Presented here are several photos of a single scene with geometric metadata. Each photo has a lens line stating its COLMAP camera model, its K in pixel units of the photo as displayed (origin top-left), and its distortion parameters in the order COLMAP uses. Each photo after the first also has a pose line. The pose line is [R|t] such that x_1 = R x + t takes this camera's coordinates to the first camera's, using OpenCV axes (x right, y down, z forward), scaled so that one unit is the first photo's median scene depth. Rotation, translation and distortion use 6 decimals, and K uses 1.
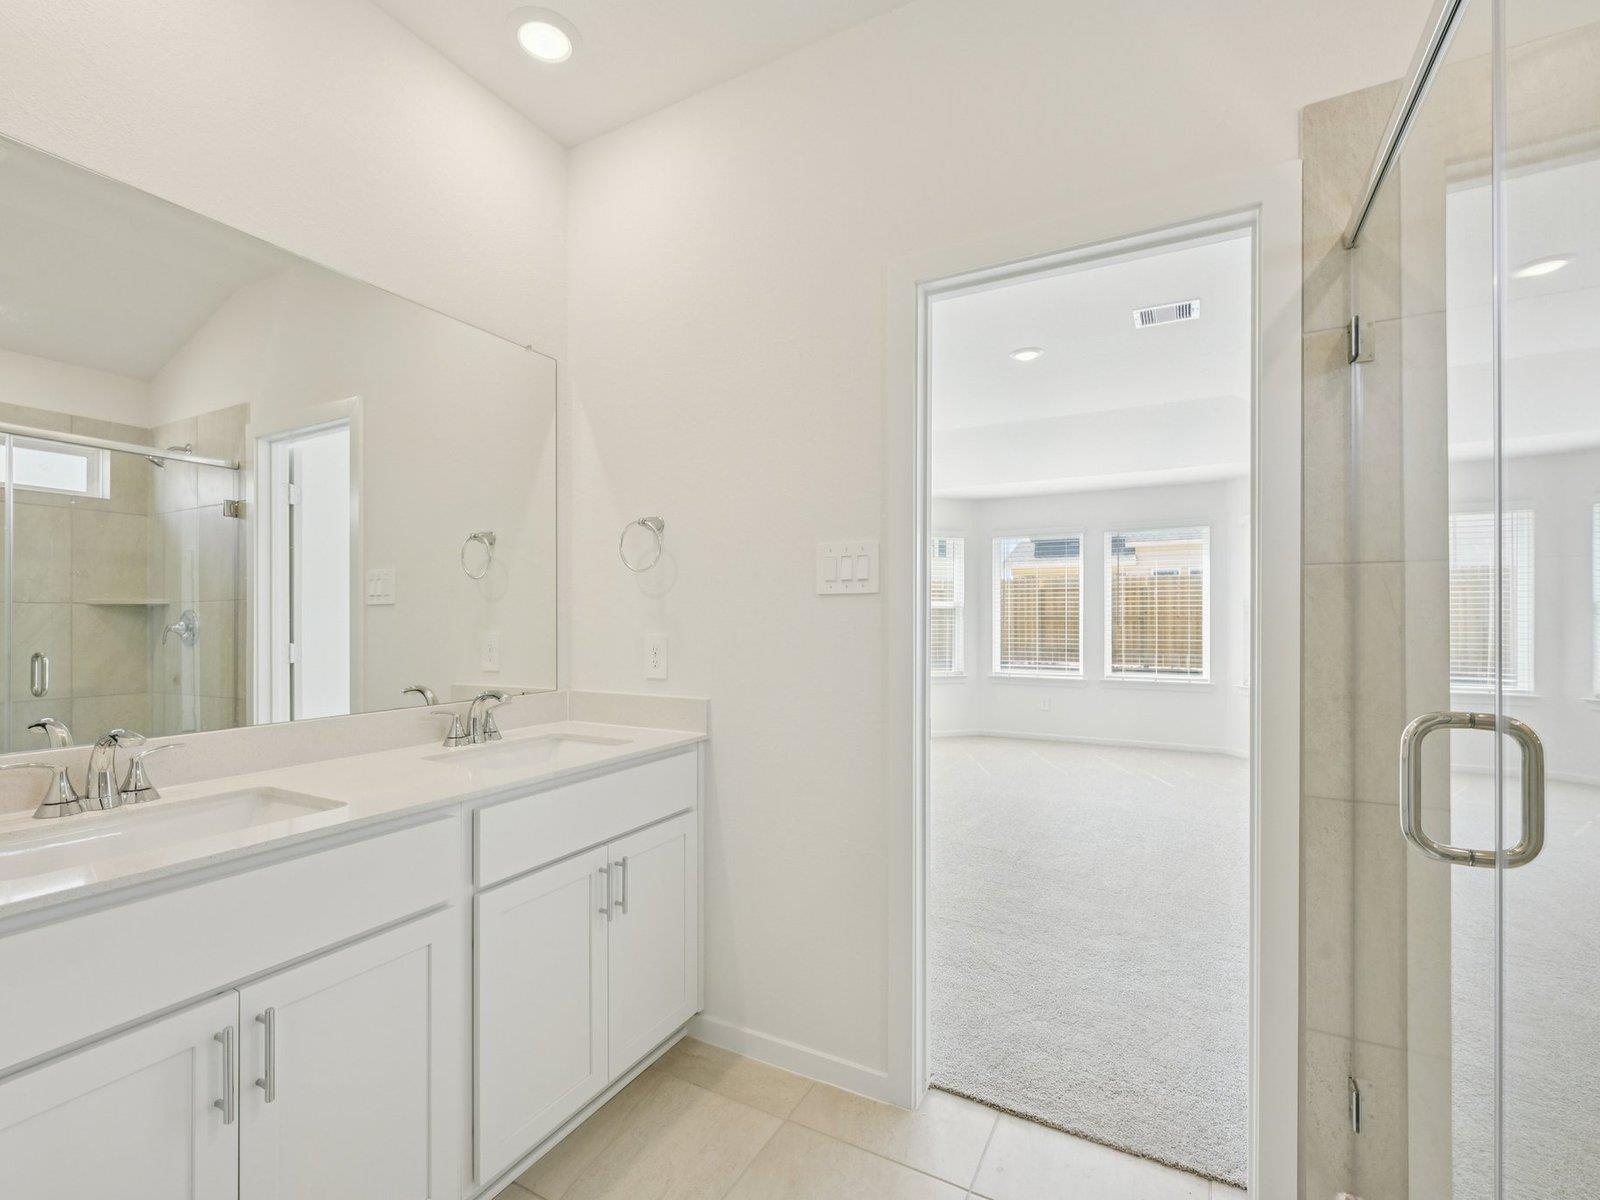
lens RADIAL K [[713.7, 0, 800.3], [0, 713.7, 605.2], [0, 0, 1]] dist [0.000381, 0.000138]
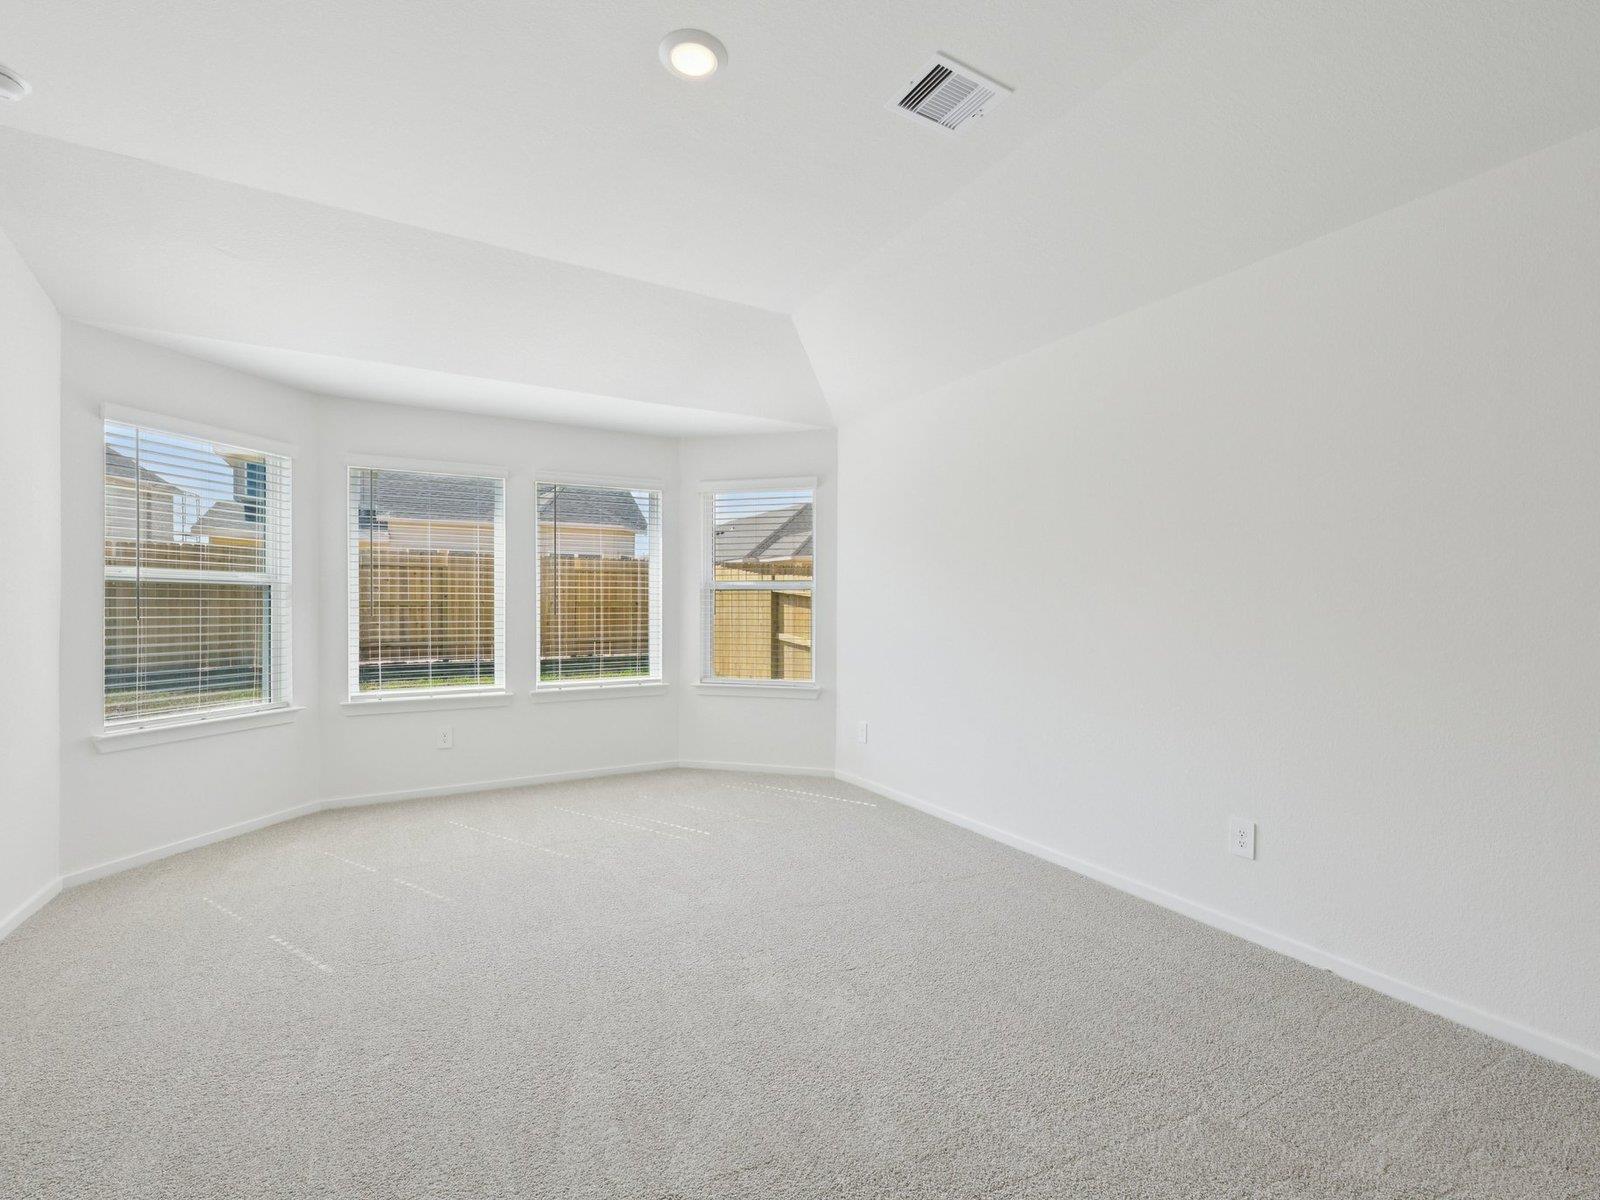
lens RADIAL K [[713.7, 0, 801.6], [0, 713.7, 599.4], [0, 0, 1]] dist [0.000381, 0.000138]
pose [[0.508767, 0.003387, 0.860897, -0.043334], [-0.012647, 0.999914, 0.003540, 0.006749], [-0.860811, -0.012689, 0.508766, 0.376212]]
